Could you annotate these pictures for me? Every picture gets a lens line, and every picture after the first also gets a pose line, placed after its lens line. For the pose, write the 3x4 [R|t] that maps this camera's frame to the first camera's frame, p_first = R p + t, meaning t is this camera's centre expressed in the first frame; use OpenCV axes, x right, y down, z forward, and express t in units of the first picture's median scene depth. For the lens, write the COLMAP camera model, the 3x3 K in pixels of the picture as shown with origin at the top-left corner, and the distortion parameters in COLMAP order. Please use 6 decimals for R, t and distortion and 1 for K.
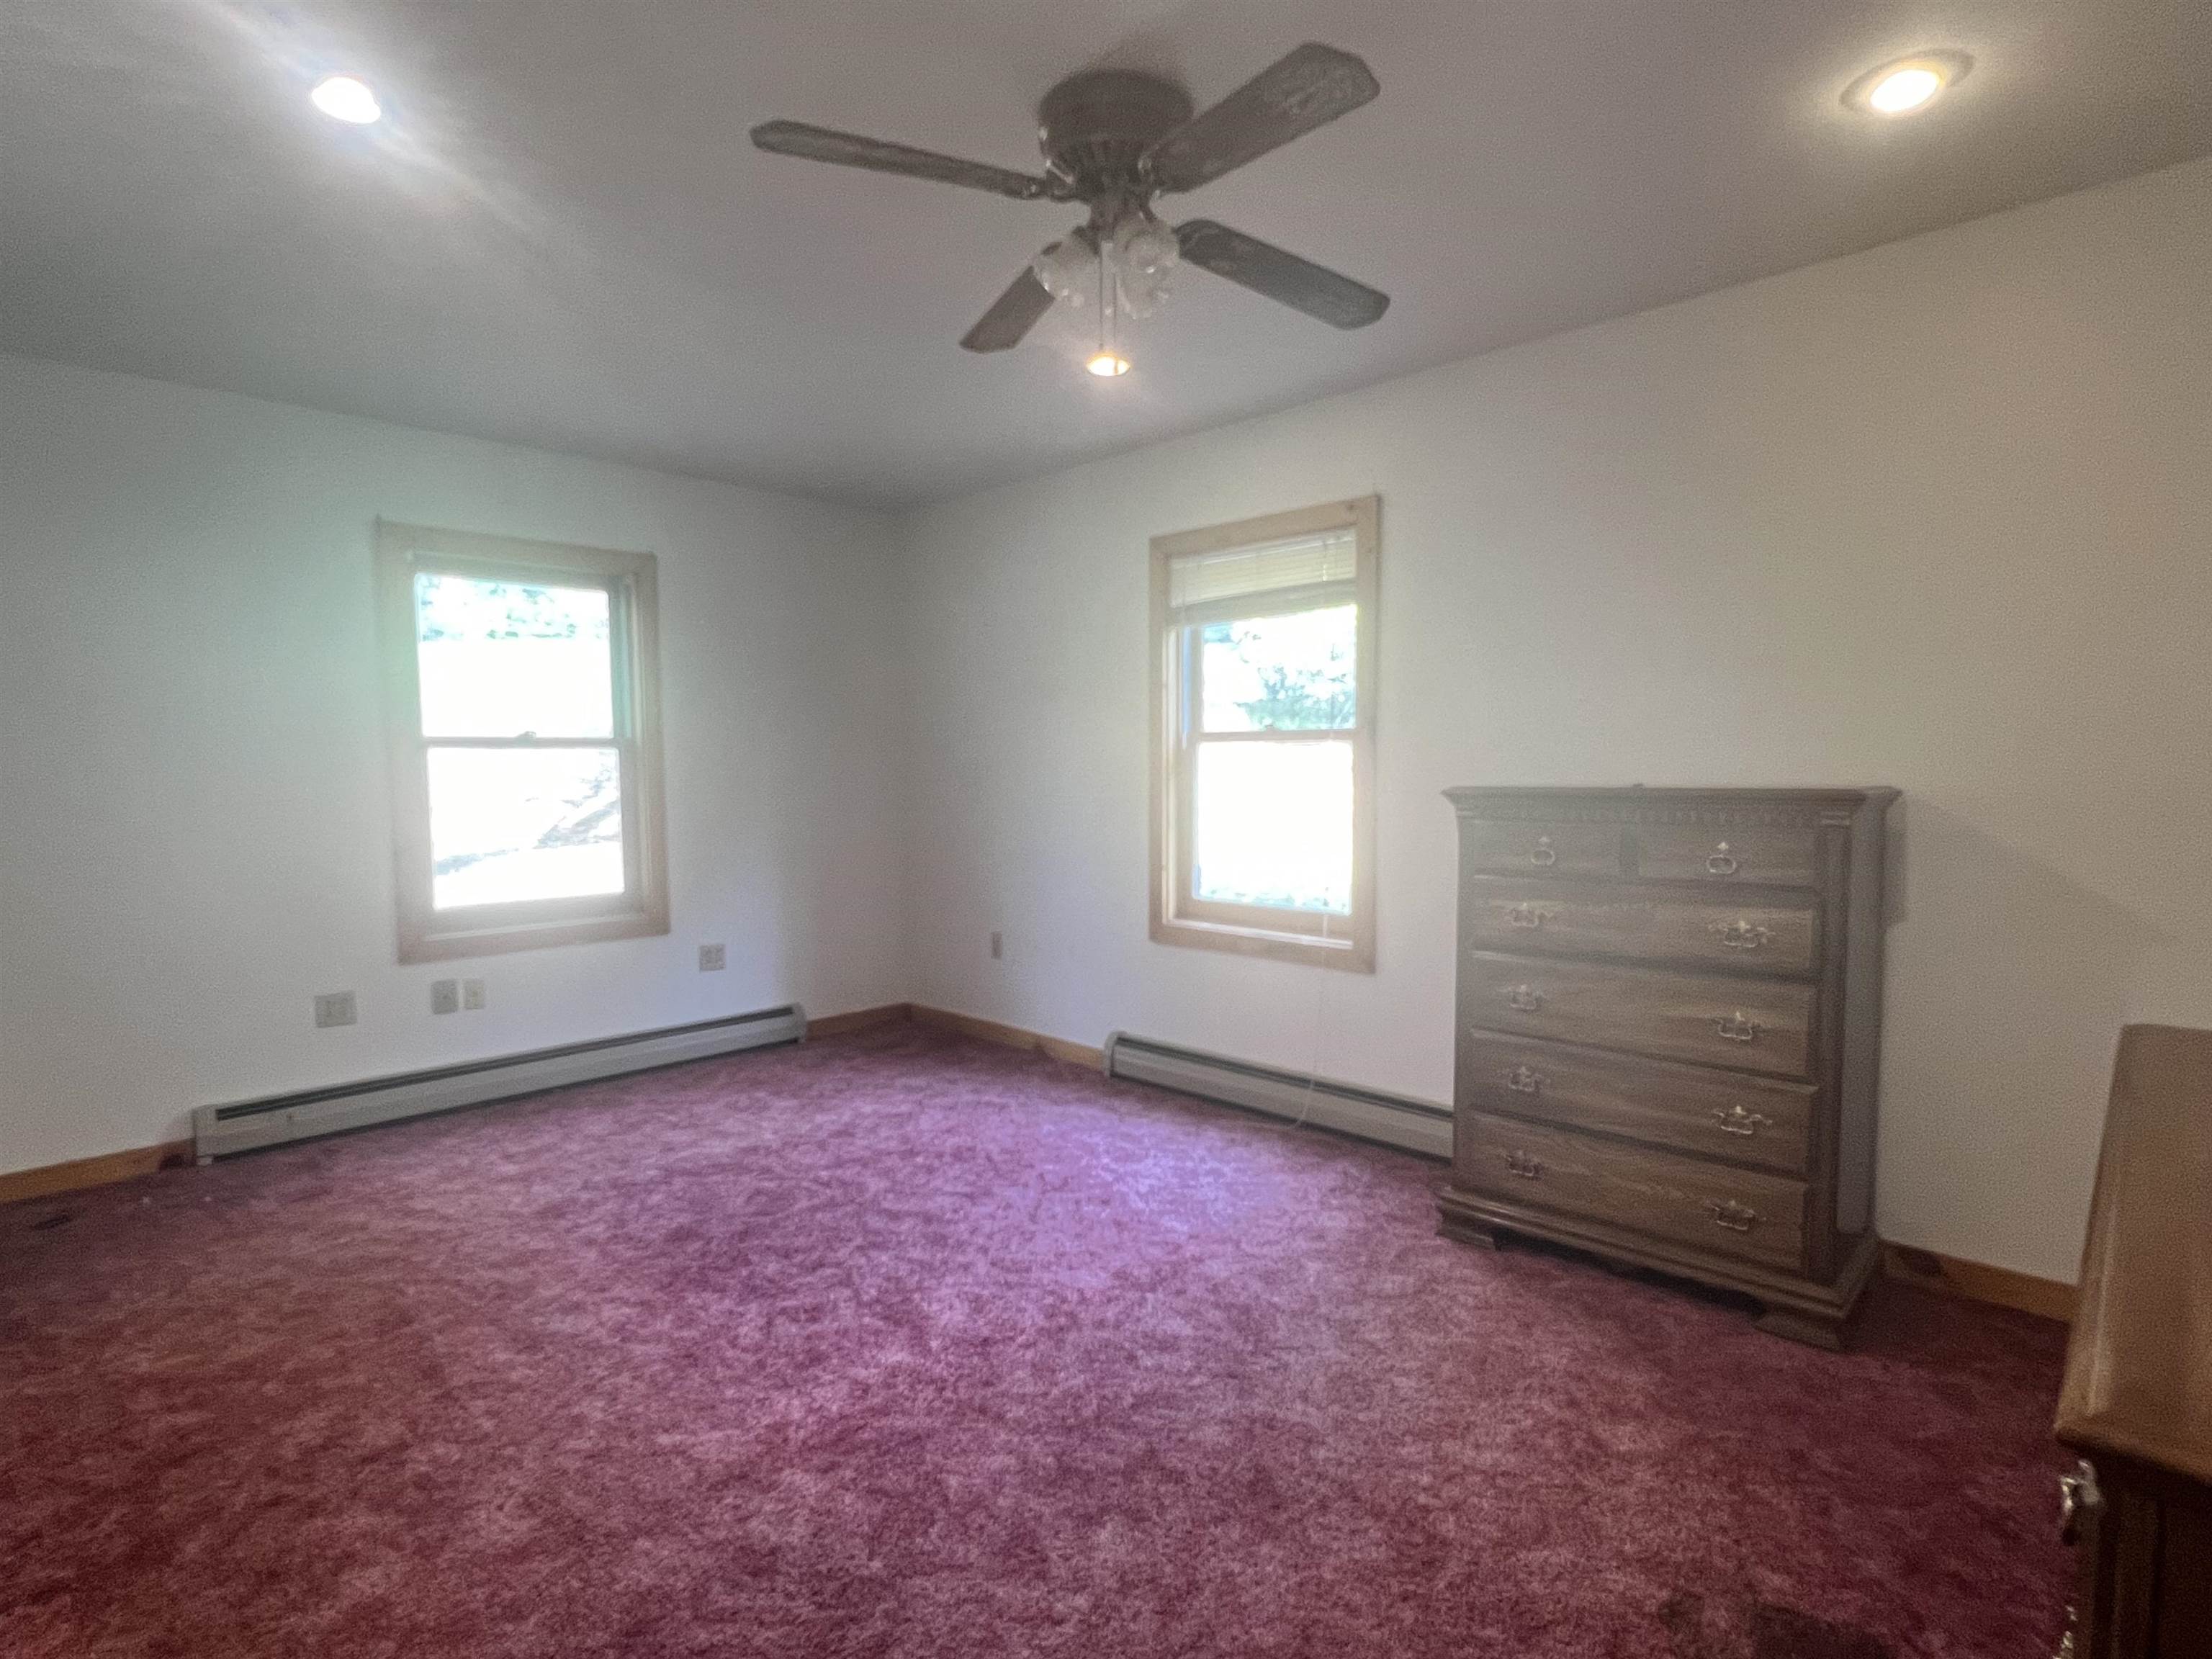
lens RADIAL K [[1137.2, 0, 1109.0], [0, 1137.2, 828.9], [0, 0, 1]] dist [-0.000844, -0.000301]
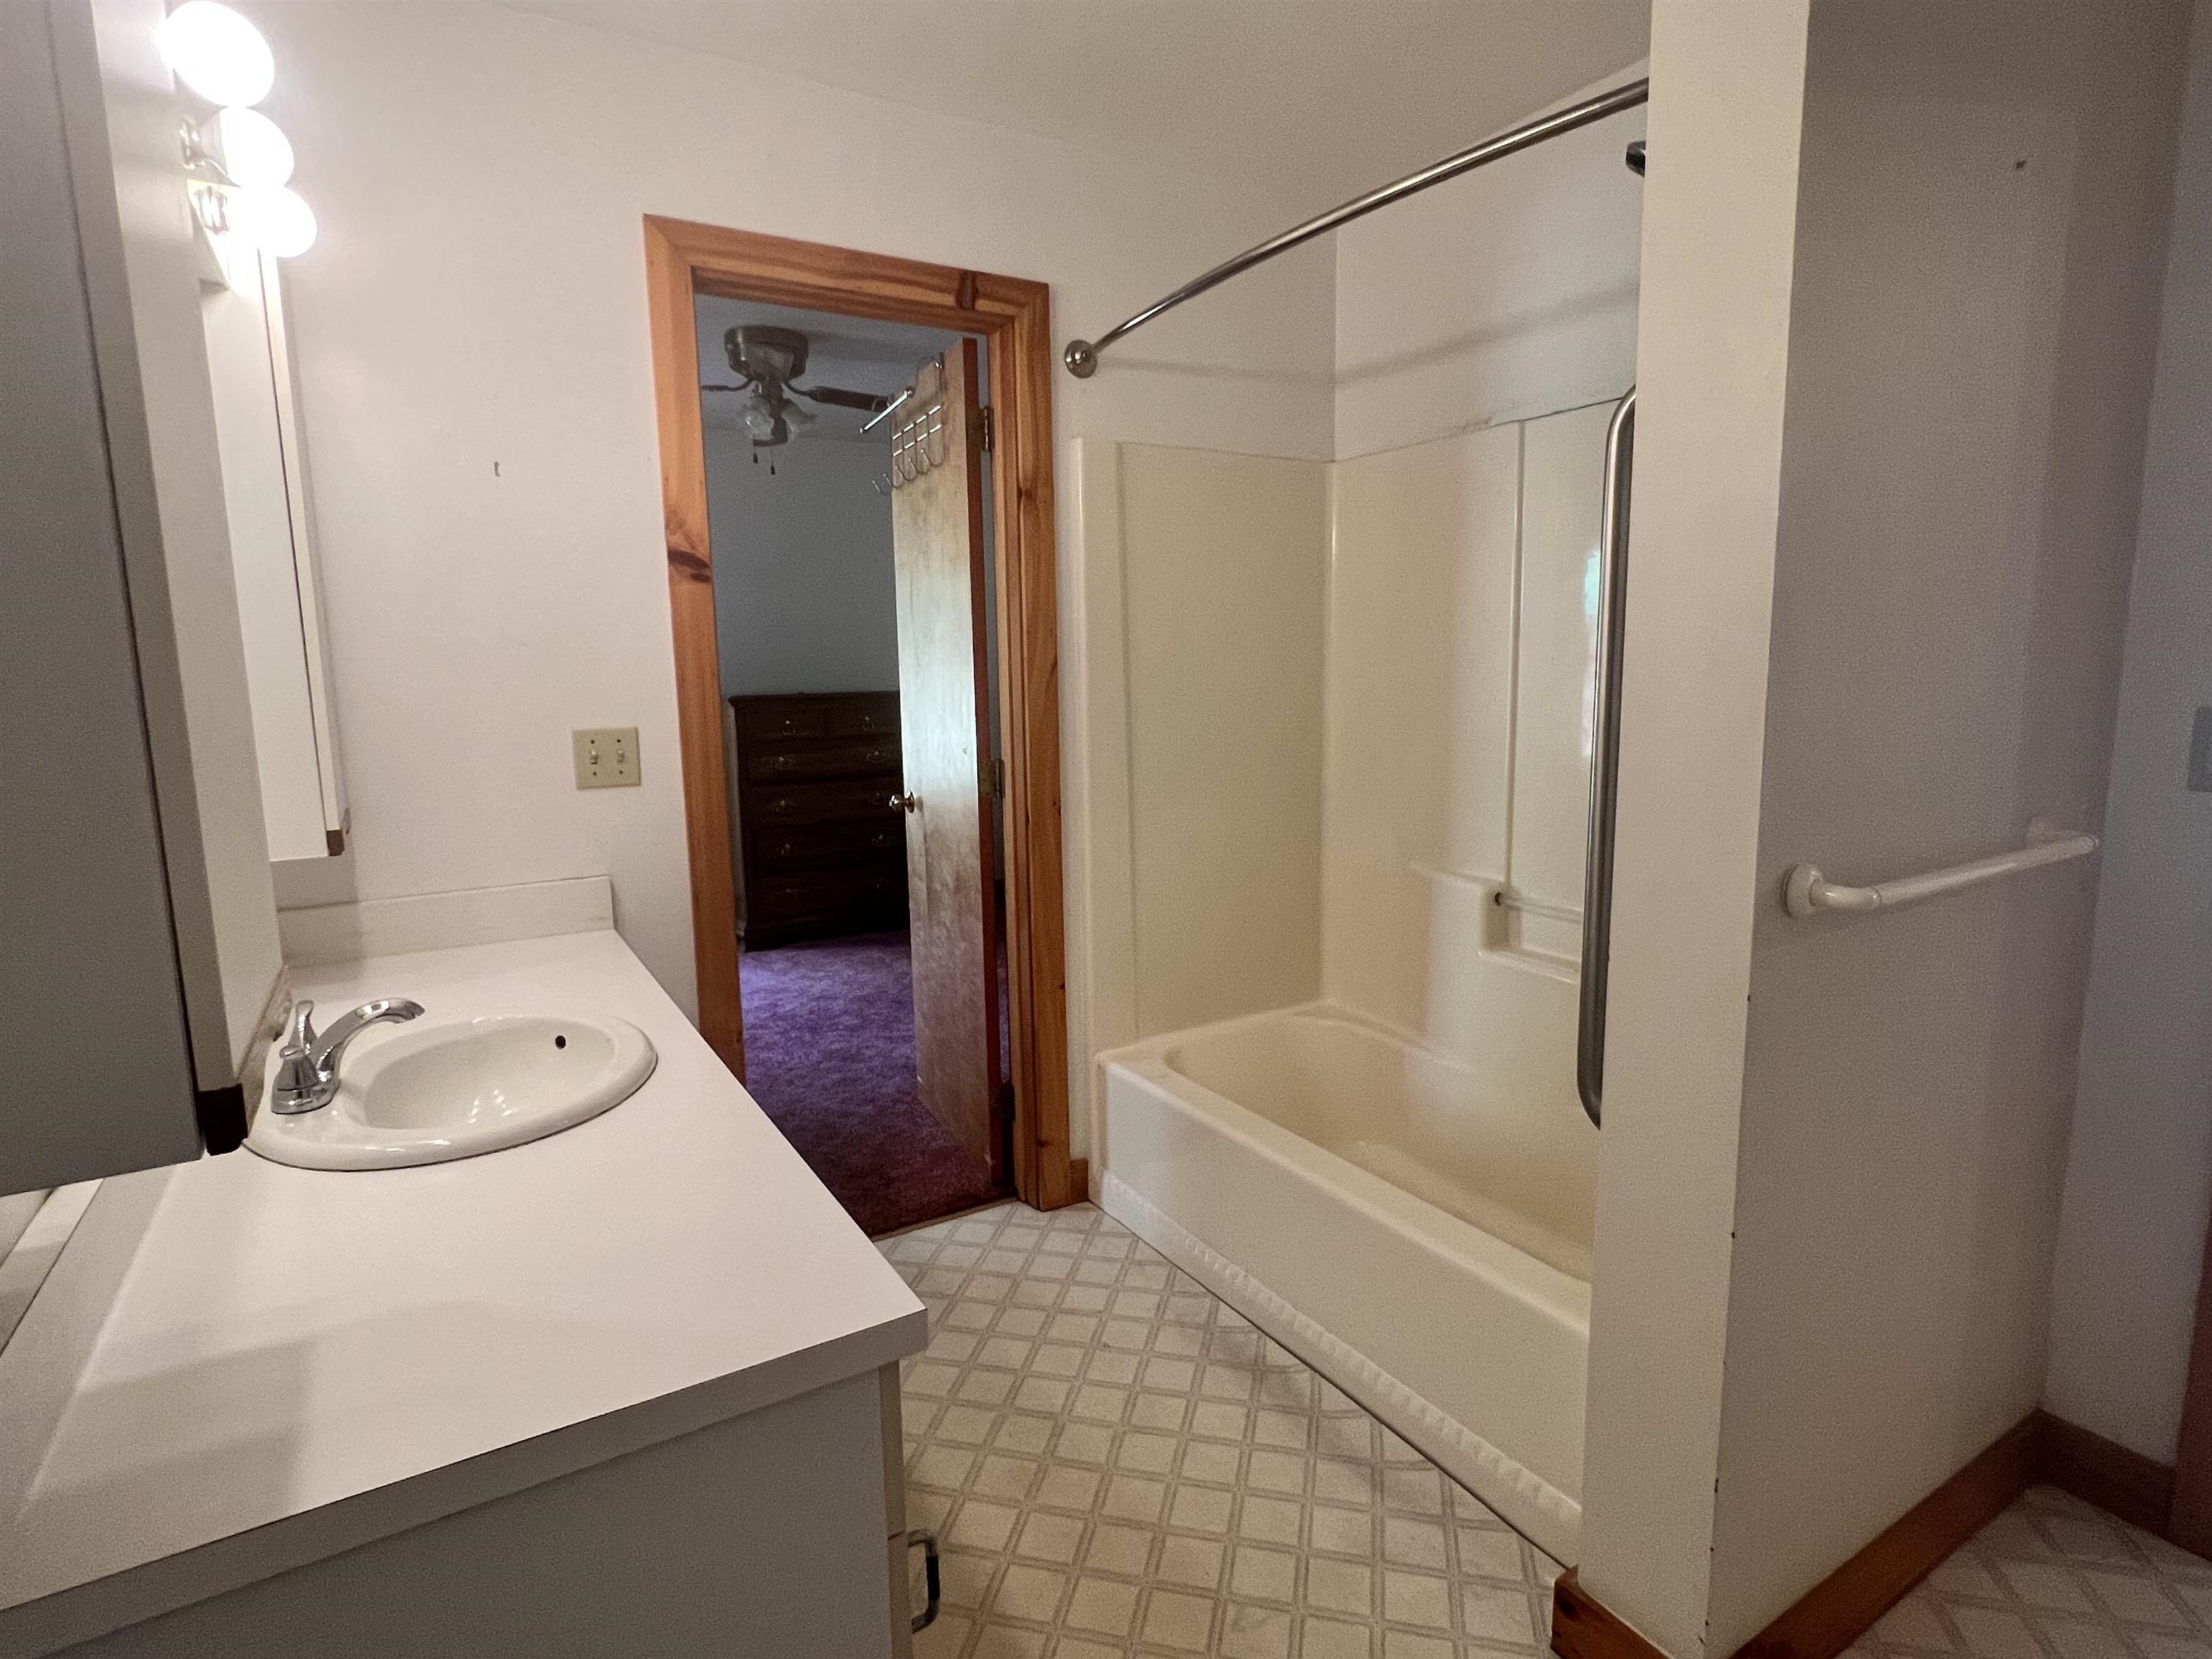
lens RADIAL K [[1137.2, 0, 1106.7], [0, 1137.2, 825.8], [0, 0, 1]] dist [-0.000844, -0.000301]
pose [[0.250847, -0.141605, 0.957614, -0.995012], [0.070993, 0.989270, 0.127689, -0.018225], [-0.965420, 0.035953, 0.258208, 0.000492]]
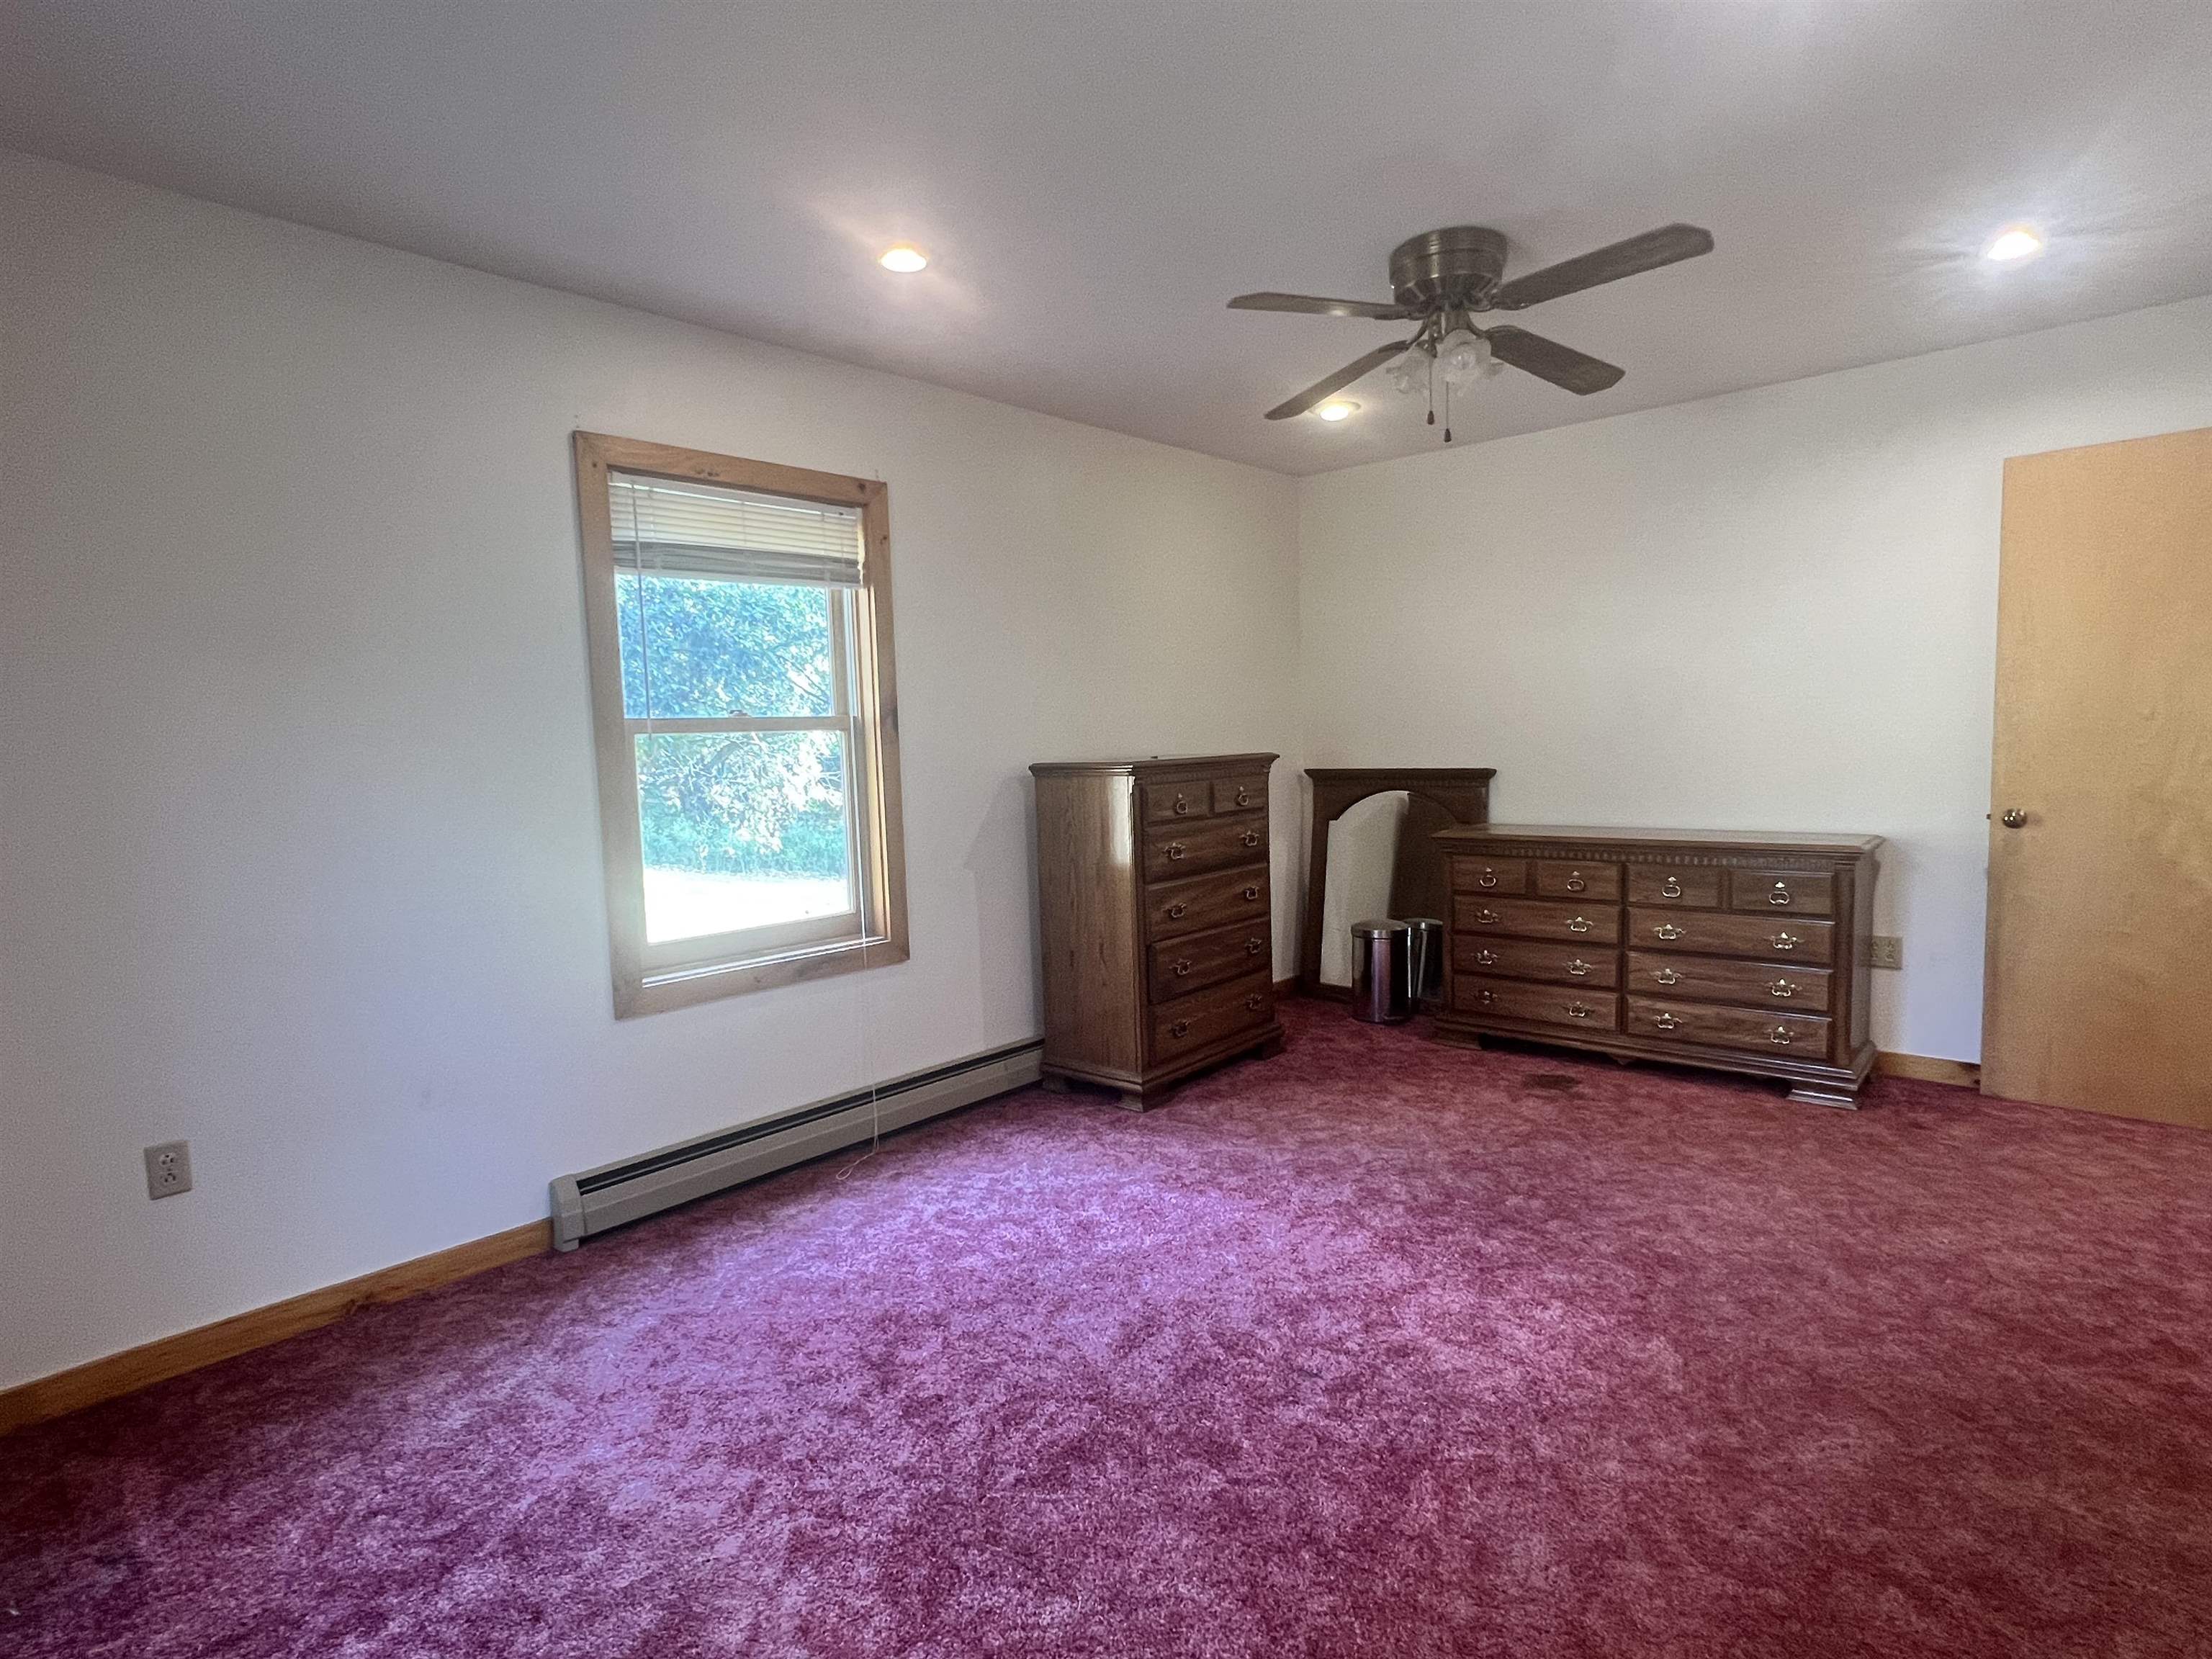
lens RADIAL K [[1137.2, 0, 1098.6], [0, 1137.2, 824.4], [0, 0, 1]] dist [-0.000844, -0.000301]
pose [[-0.025958, -0.078867, 0.996547, -0.775973], [0.089413, 0.992704, 0.080892, -0.059017], [-0.995656, 0.091204, -0.018717, 0.845011]]
